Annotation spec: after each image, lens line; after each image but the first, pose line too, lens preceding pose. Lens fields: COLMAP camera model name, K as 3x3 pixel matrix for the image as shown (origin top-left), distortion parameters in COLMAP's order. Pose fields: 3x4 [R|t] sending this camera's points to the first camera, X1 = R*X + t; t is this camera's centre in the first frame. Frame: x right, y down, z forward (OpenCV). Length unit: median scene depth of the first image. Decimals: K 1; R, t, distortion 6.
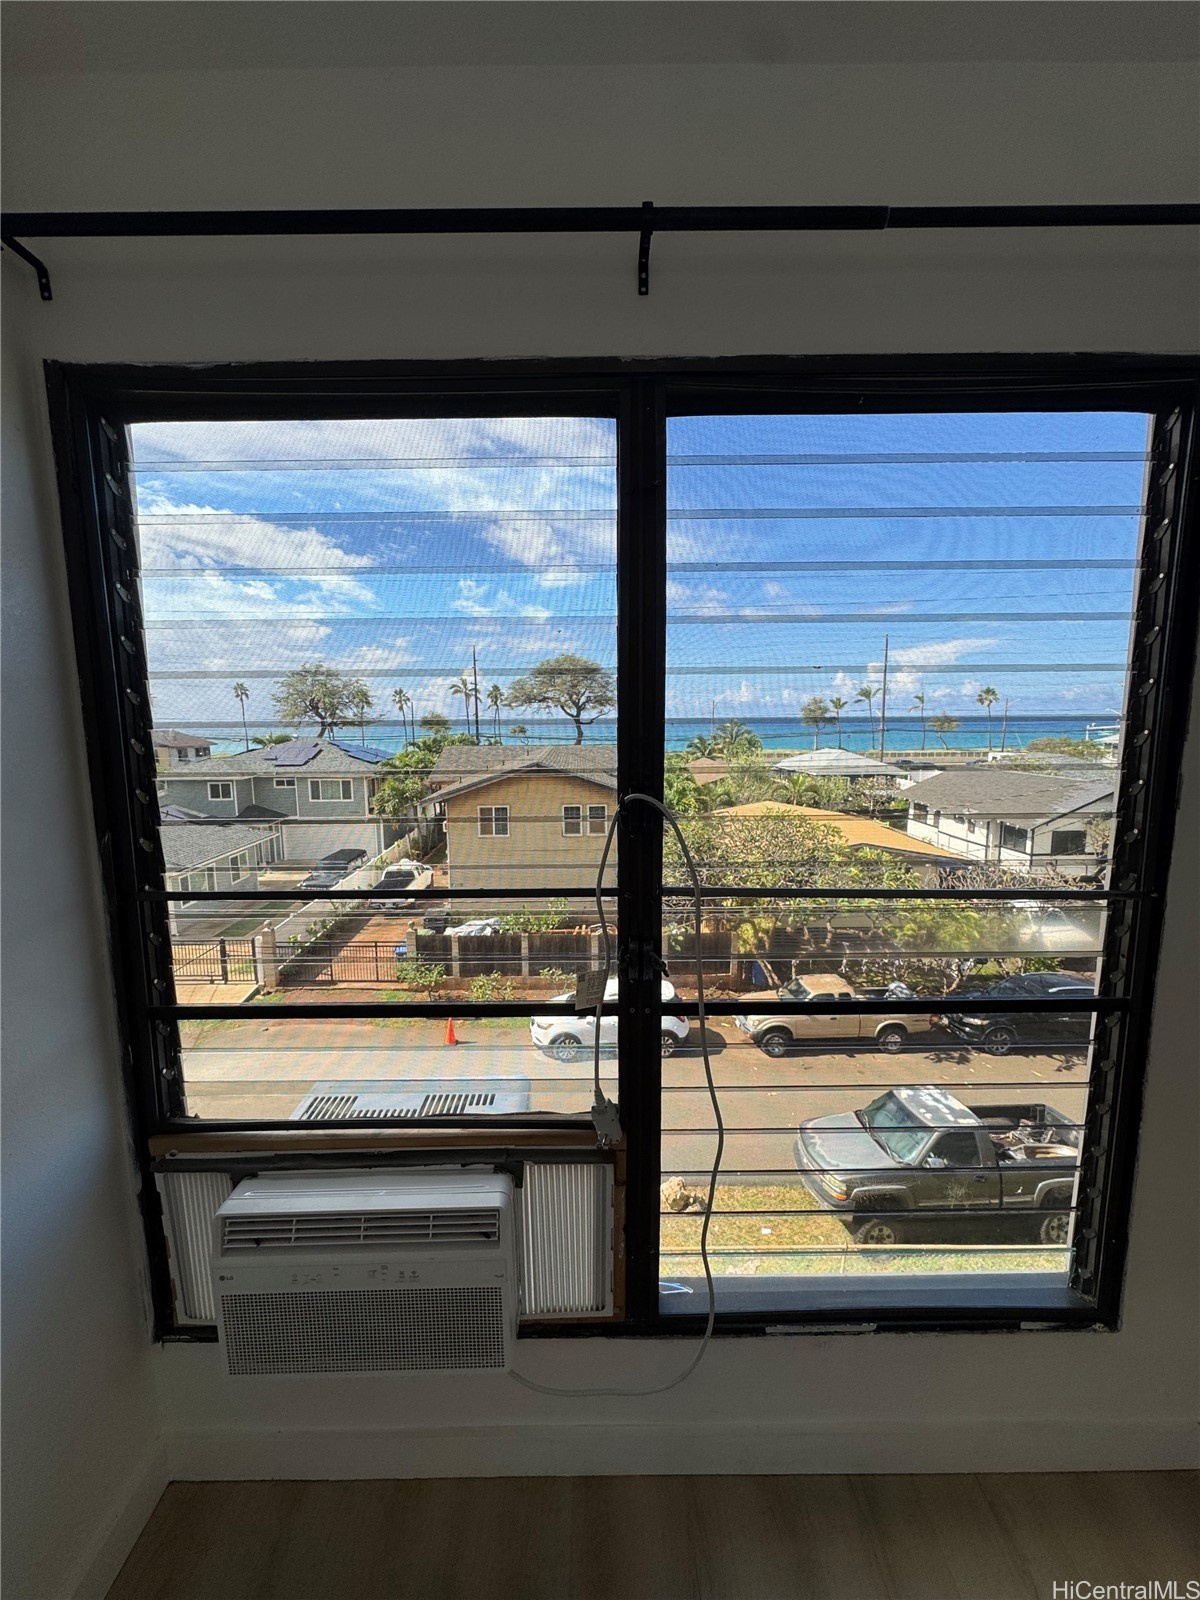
lens RADIAL K [[639.6, 0, 601.6], [0, 639.6, 800.6], [0, 0, 1]] dist [-0.002021, -0.000393]
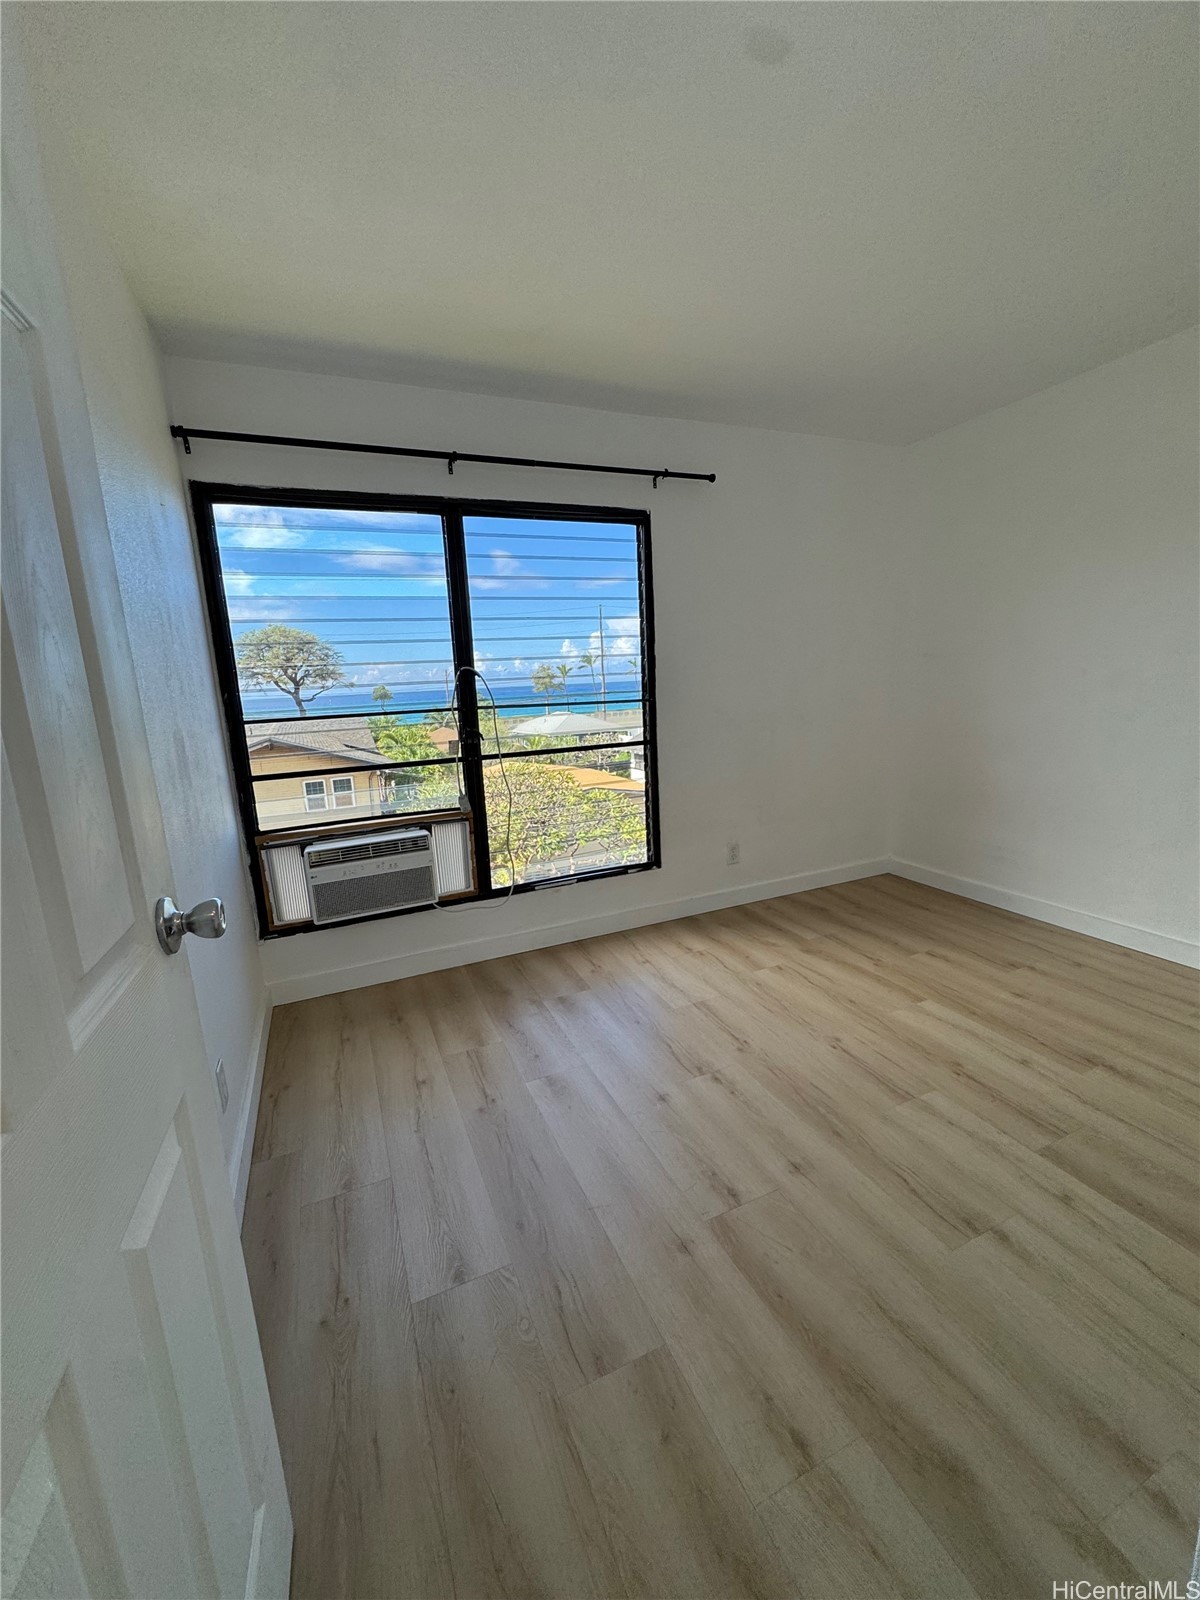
lens RADIAL K [[639.6, 0, 601.2], [0, 639.6, 802.1], [0, 0, 1]] dist [-0.002021, -0.000393]
pose [[0.917501, -0.110576, 0.382053, -0.390072], [0.092199, 0.993542, 0.066140, 0.331600], [-0.386899, -0.025459, 0.921770, -1.281692]]
